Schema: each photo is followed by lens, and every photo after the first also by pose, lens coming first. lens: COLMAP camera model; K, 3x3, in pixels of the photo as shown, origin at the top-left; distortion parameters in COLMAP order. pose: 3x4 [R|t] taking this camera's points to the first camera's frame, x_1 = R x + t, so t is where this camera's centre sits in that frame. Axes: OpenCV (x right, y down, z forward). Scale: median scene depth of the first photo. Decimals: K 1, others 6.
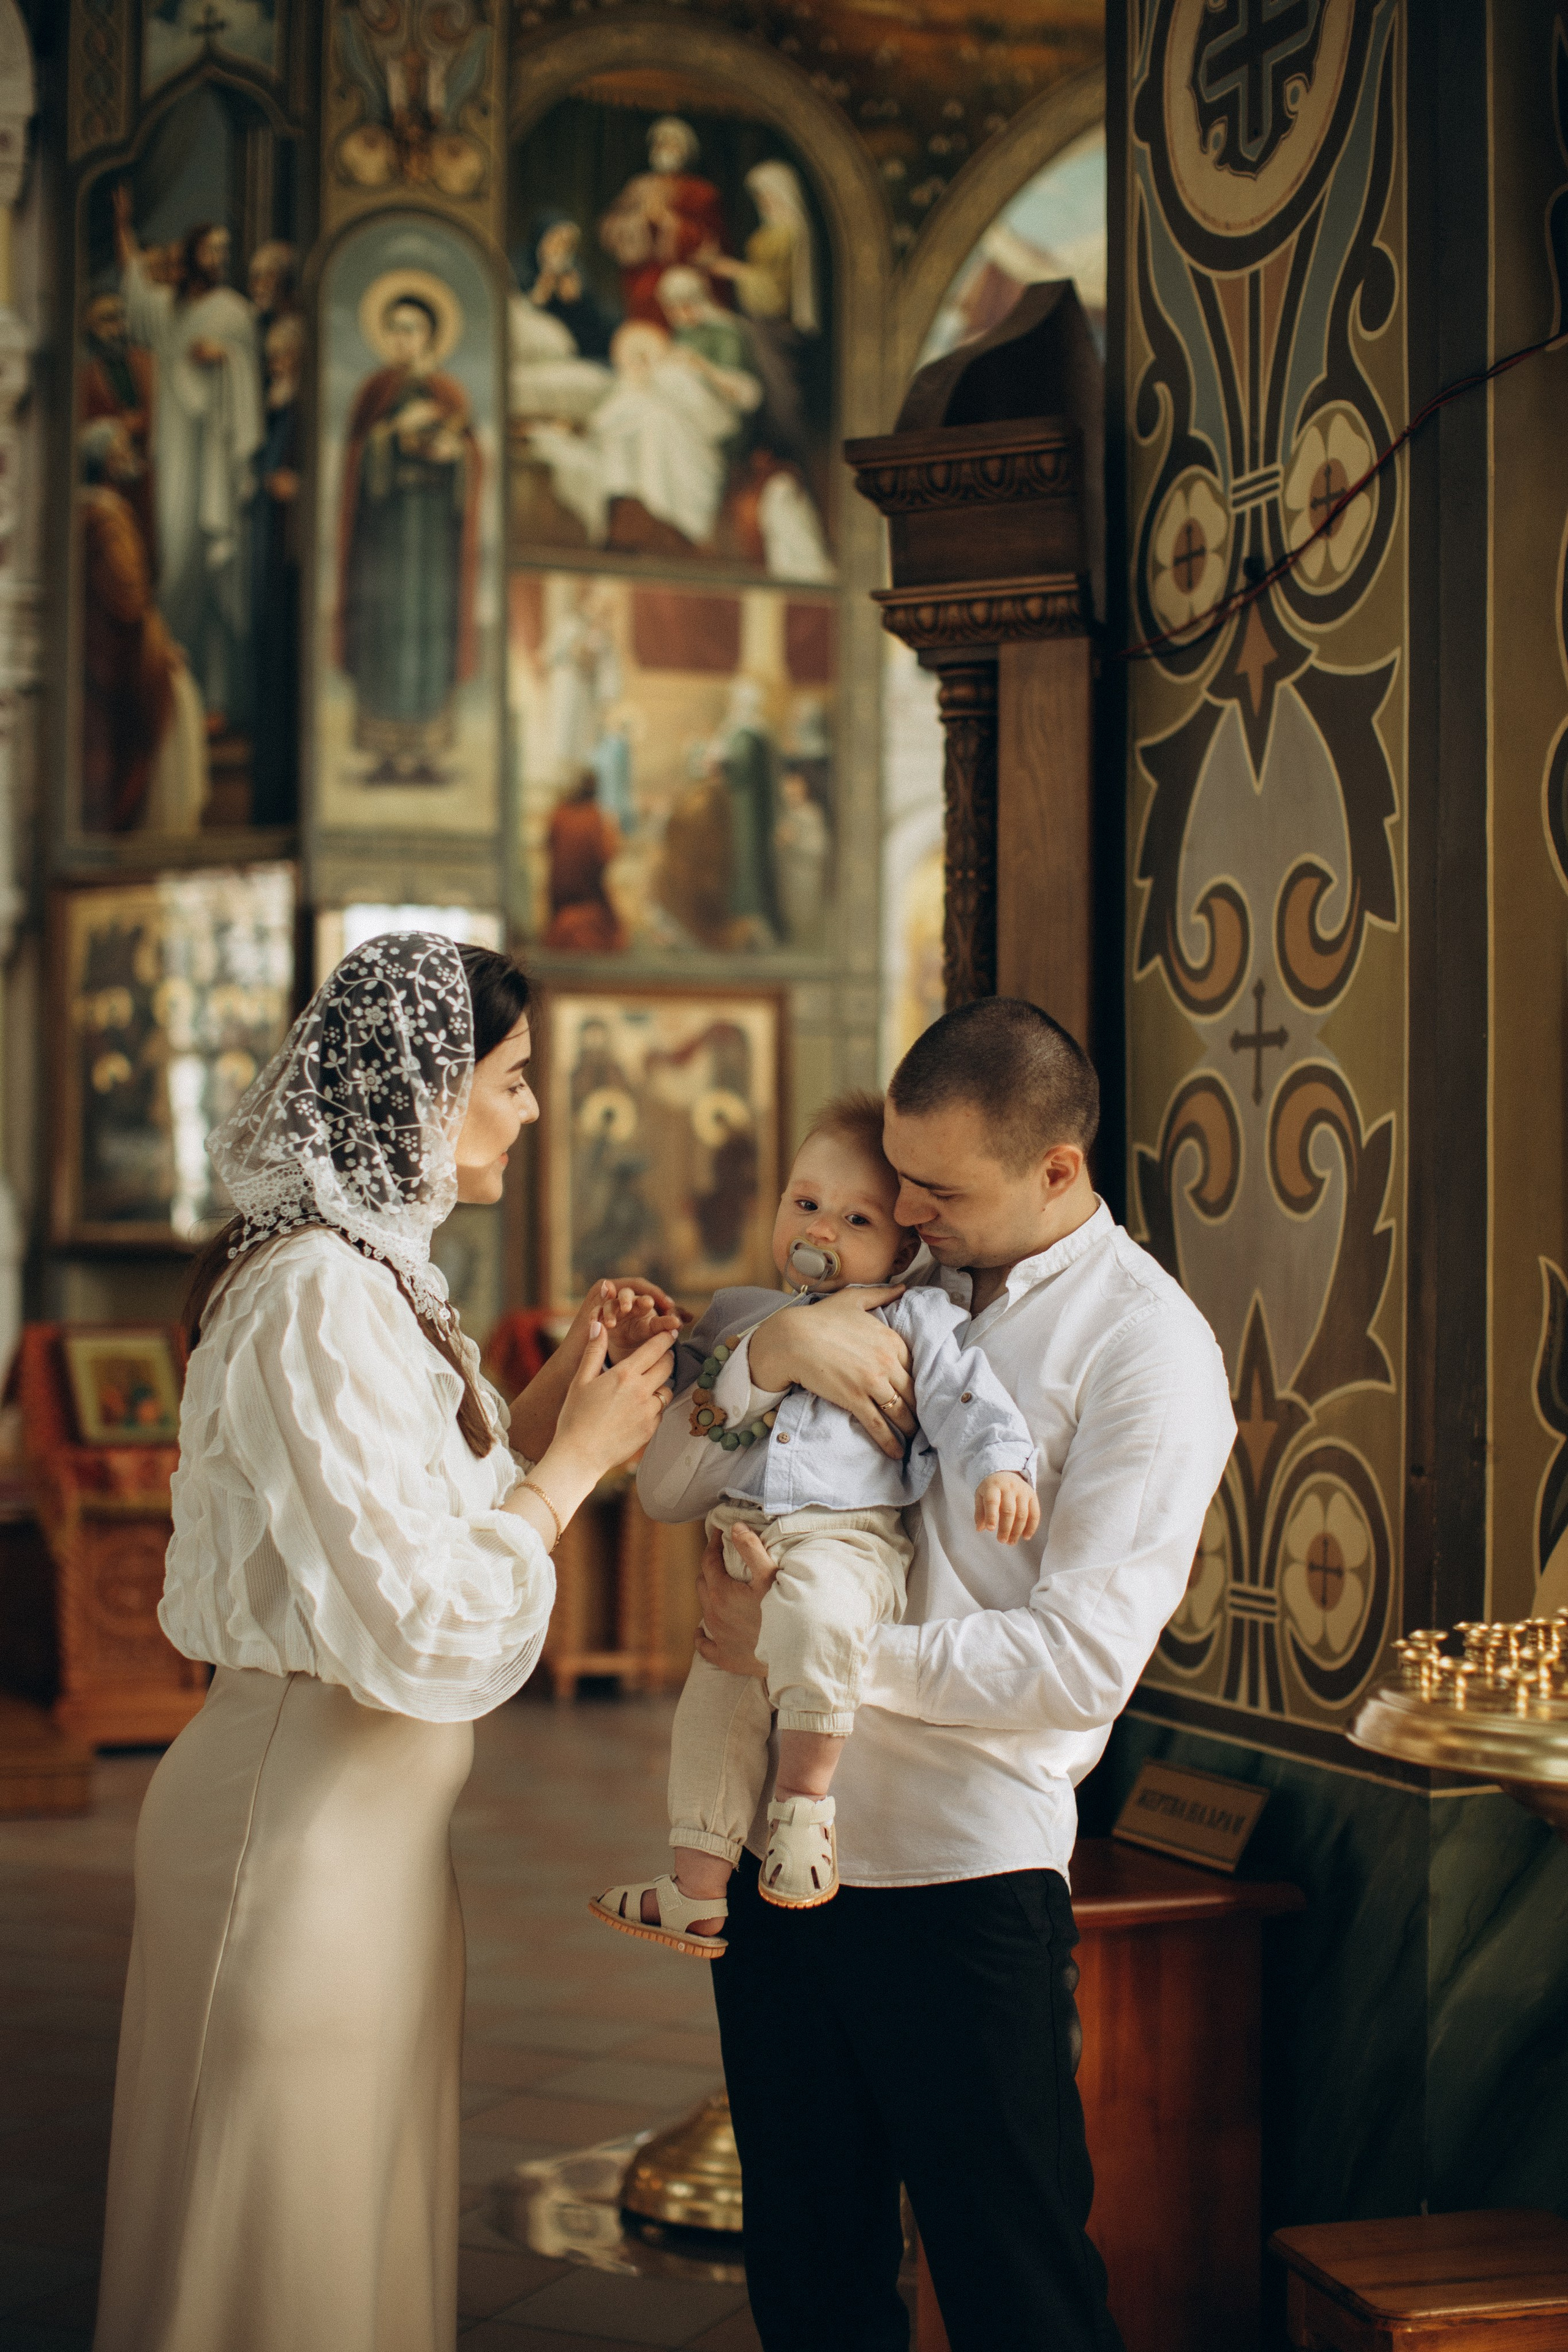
lens RADIAL K [[3378.9, 0, 794.2], [0, 3378.9, 1160.9], [0, 0, 1]] dist [-0.179355, 0.408495]
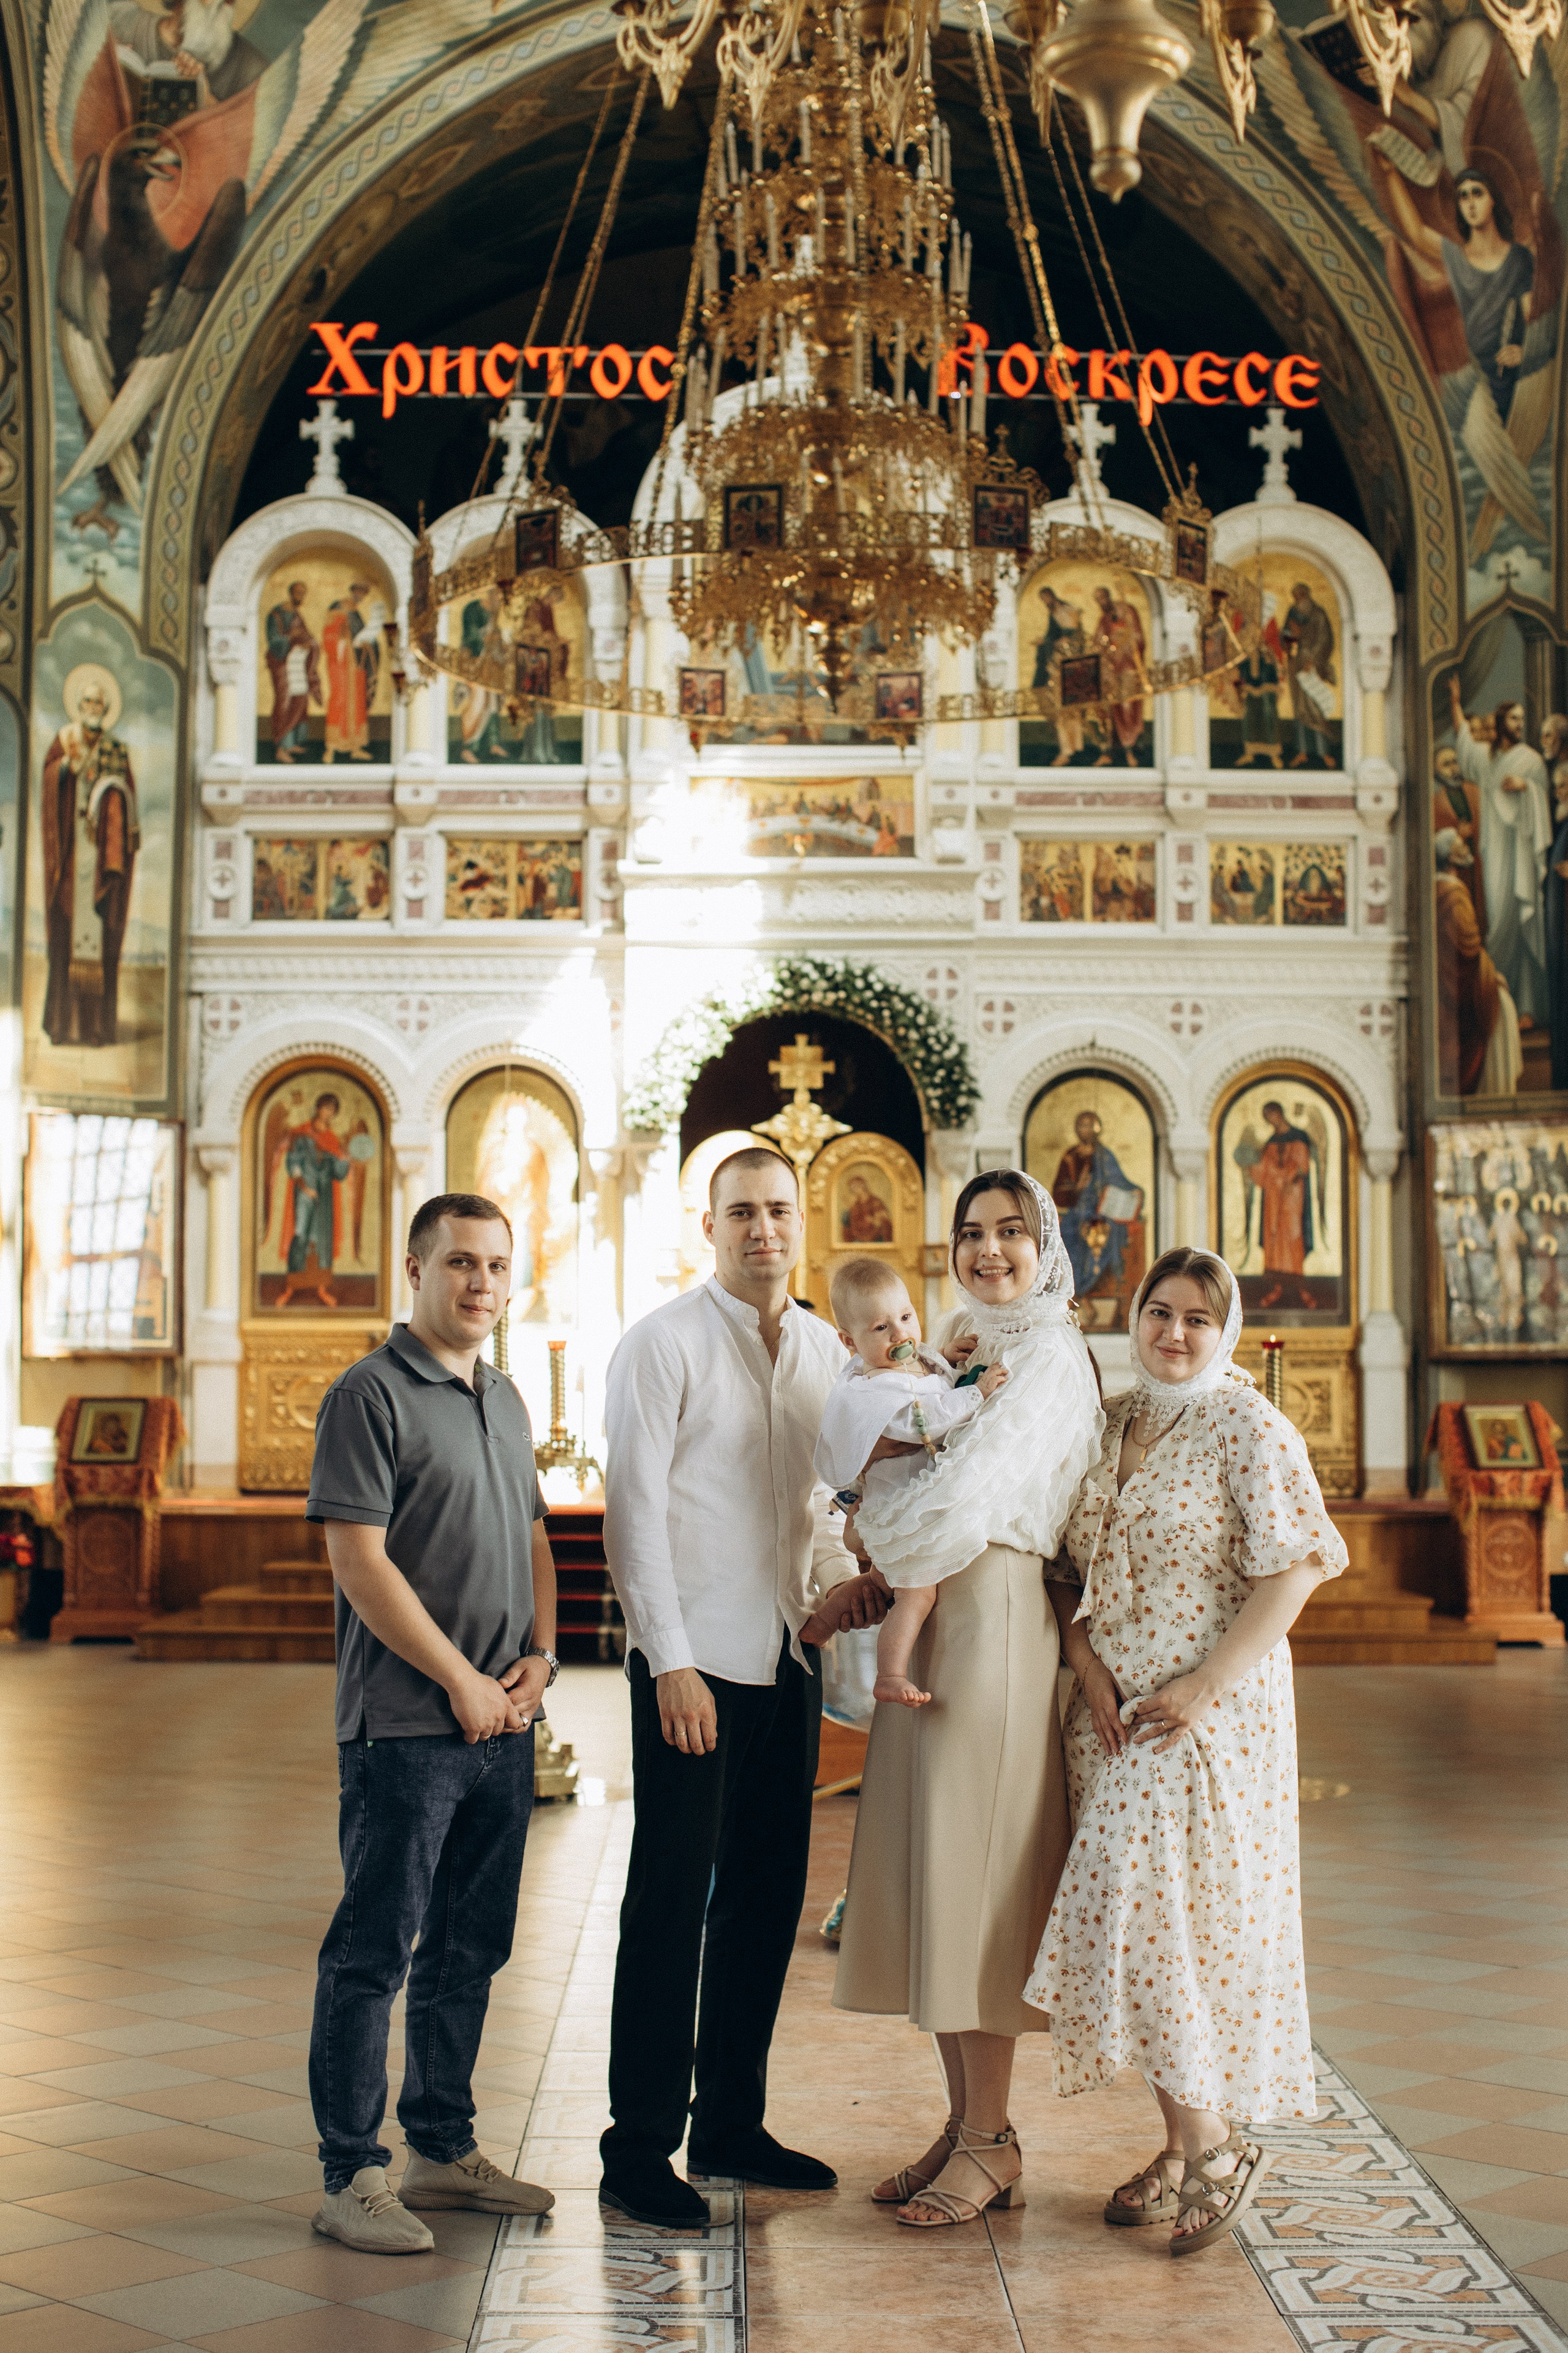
lens RADIAL K [[3453.8, 0, 786.8], [0, 3453.8, 1153.8], [0, 0, 1]] dist [-0.175918, 0.374952]
pose [[0.938373, -0.025089, -0.344714, 0.054509], [0.012207, 0.999145, -0.039491, -0.010442], [0.345410, 0.032850, 0.937877, -0.632124]]
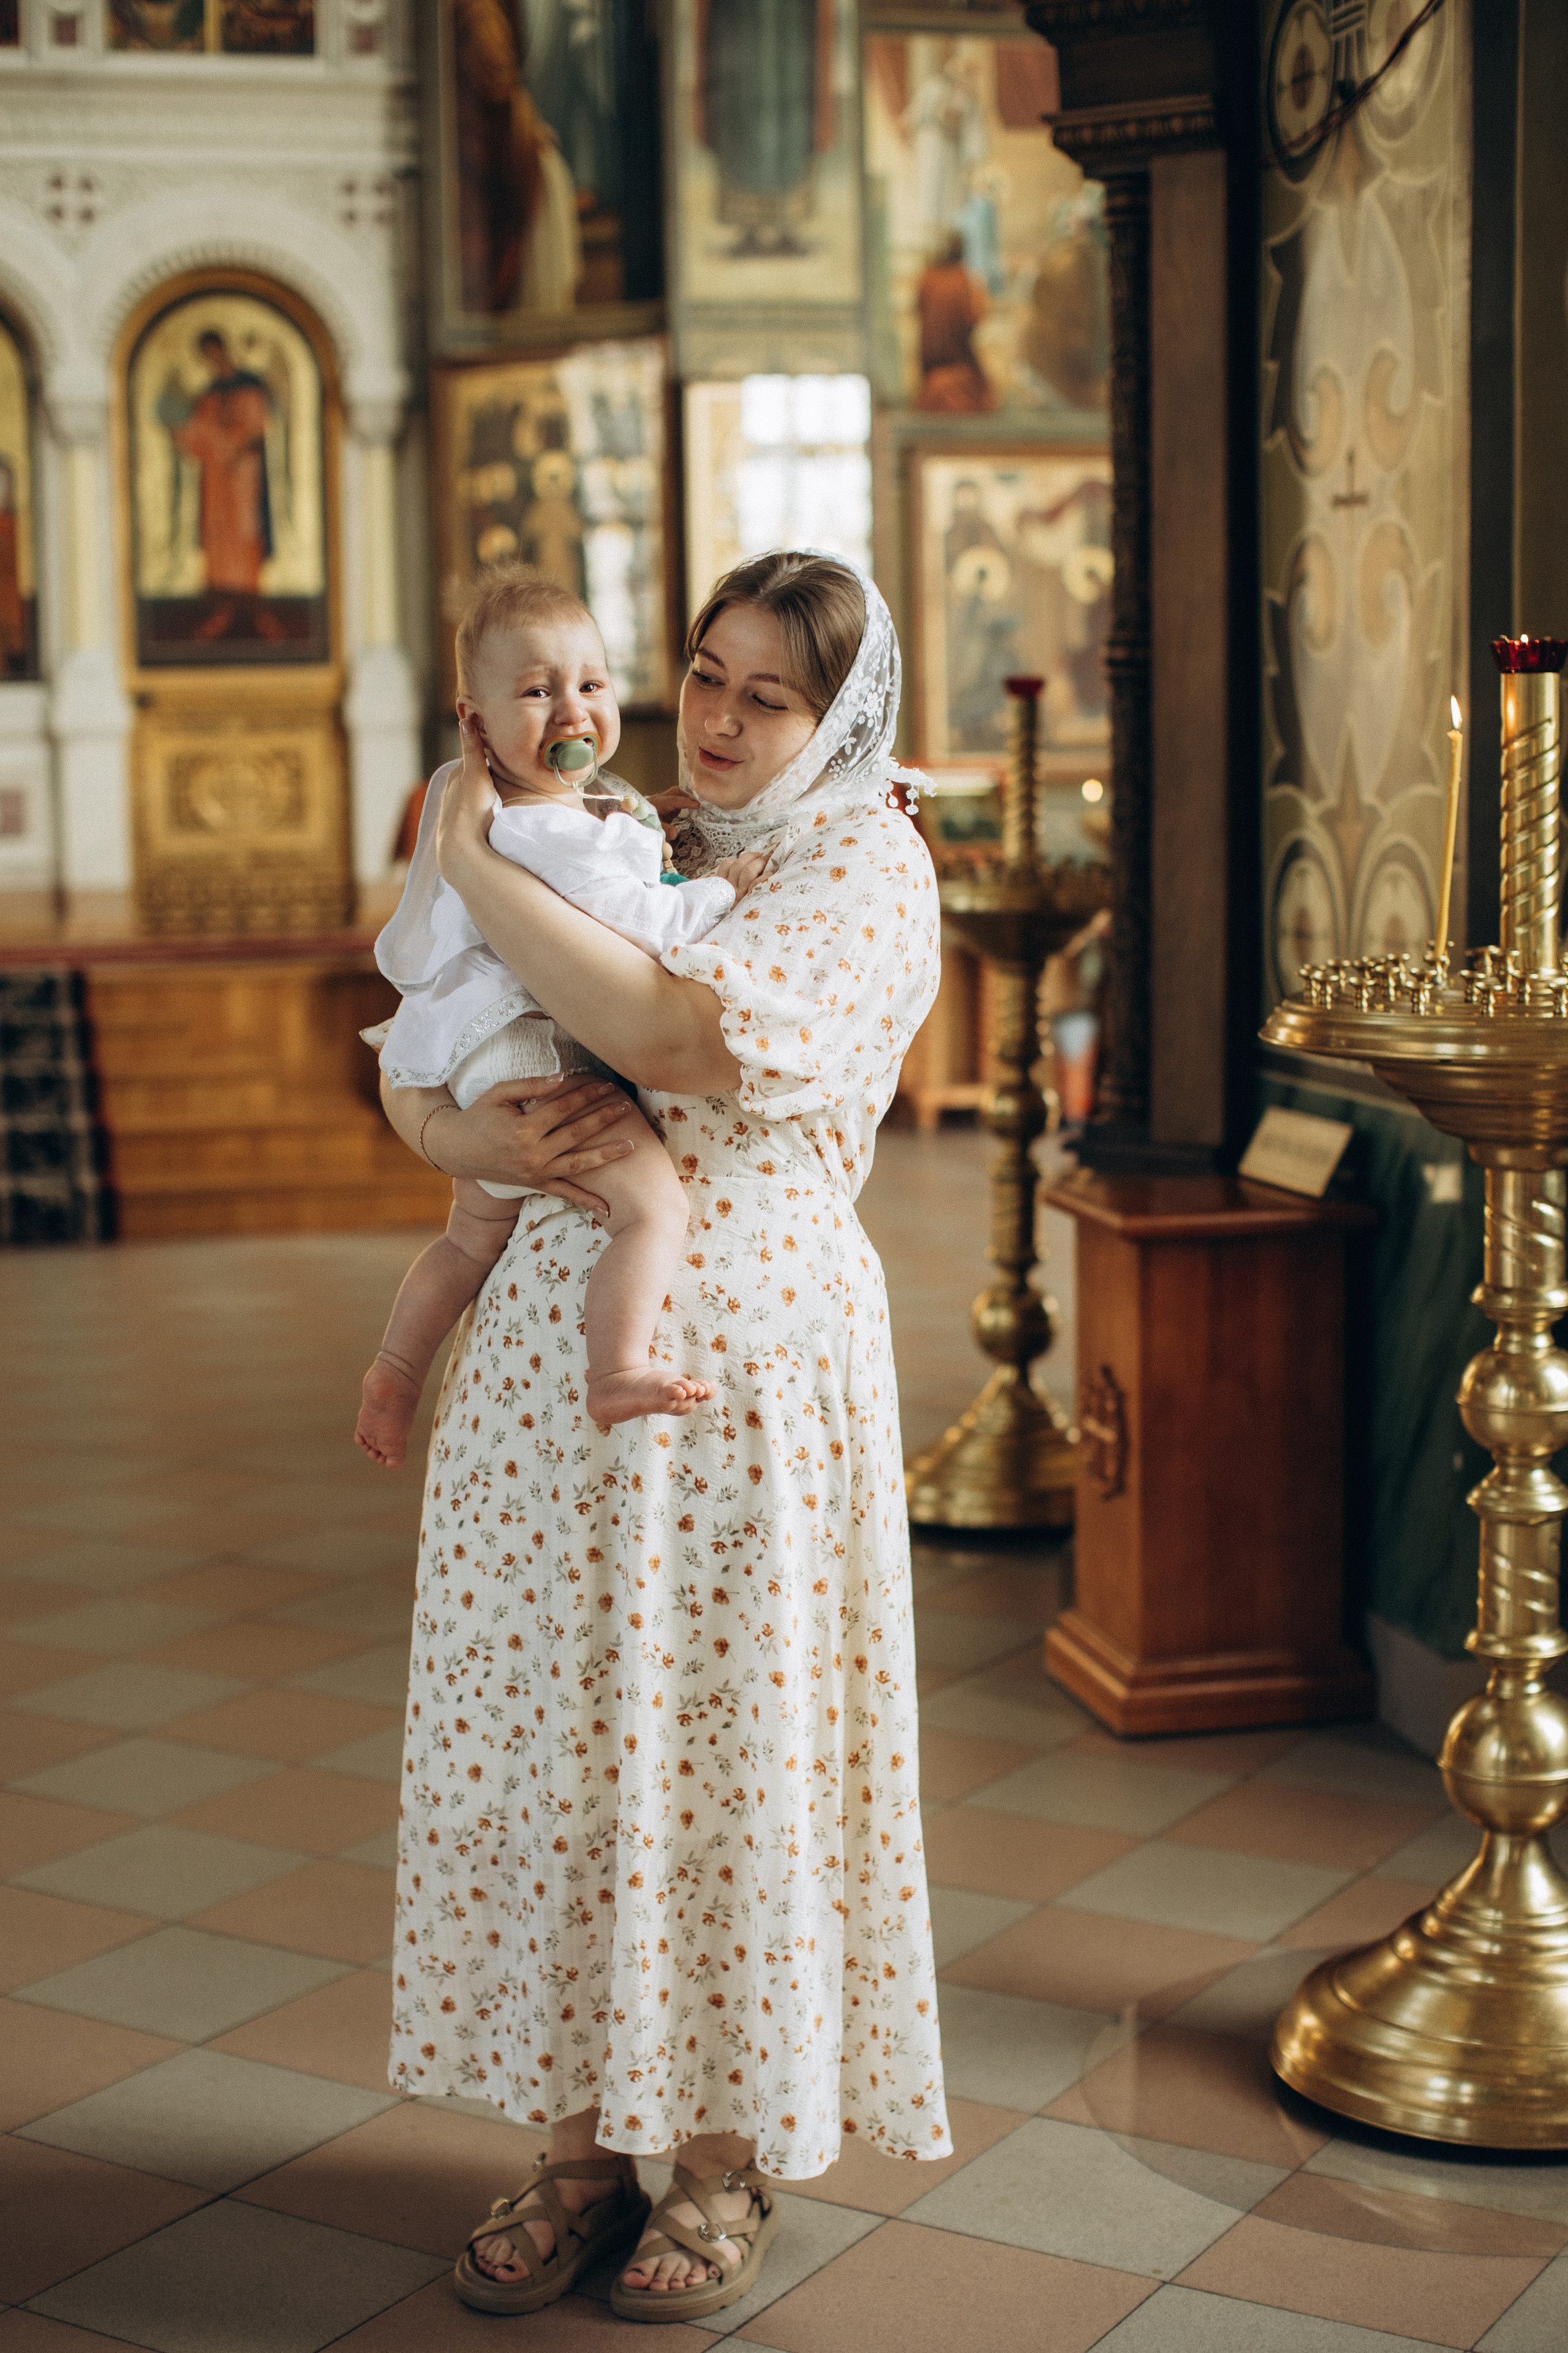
lens RADIAL K [[3495.0, 0, 791.5], [0, 3495.0, 1179.8], [0, 0, 1]] dist [-0.176058, 0.421292]
pose [[0.990855, -0.002009, -0.134915, 0.033582], [0.023357, 0.987349, 0.156834, 0.001356], [0.132893, -0.158551, 0.978366, -0.078688]]
